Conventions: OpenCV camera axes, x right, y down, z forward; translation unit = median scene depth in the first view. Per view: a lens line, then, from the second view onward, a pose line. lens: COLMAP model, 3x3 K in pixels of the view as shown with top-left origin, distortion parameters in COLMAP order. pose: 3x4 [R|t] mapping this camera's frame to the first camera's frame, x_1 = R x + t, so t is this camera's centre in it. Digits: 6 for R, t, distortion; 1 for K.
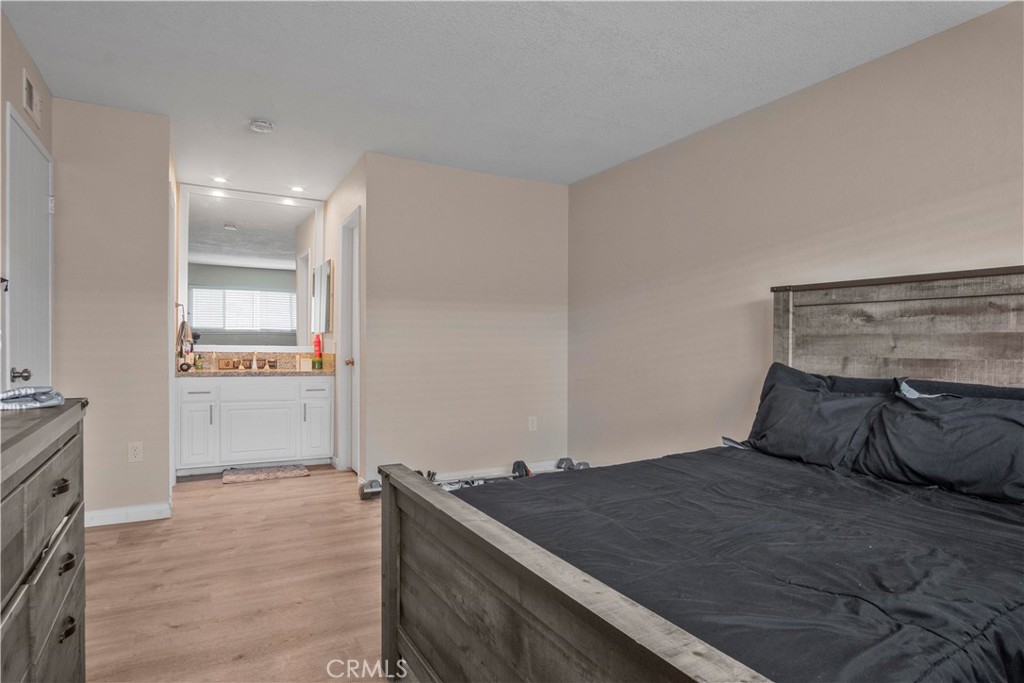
lens RADIAL K [[539.8, 0, 512.2], [0, 539.8, 350.3], [0, 0, 1]] dist [-0.041459, -0.000059]
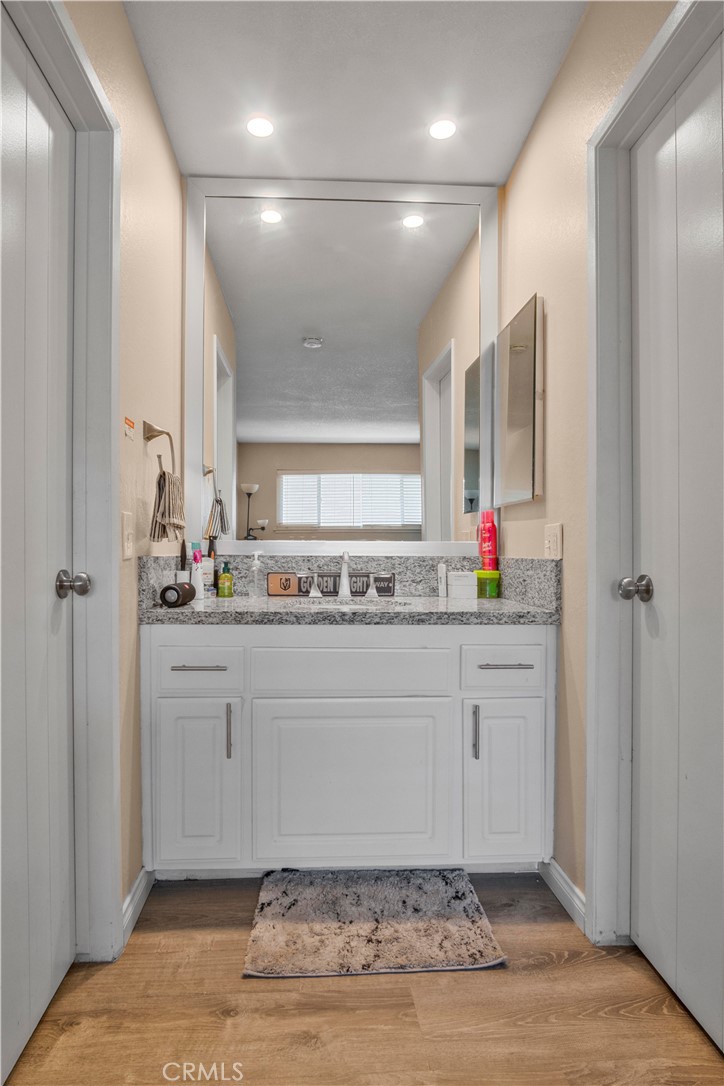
lens RADIAL K [[581.5, 0, 362.0], [0, 581.5, 543.0], [0, 0, 1]] dist [0.001076, 0.000408]
pose [[0.902289, -0.012247, -0.430957, -0.278422], [0.004230, 0.999800, -0.019557, 0.002396], [0.431110, 0.015824, 0.902160, 0.605725]]
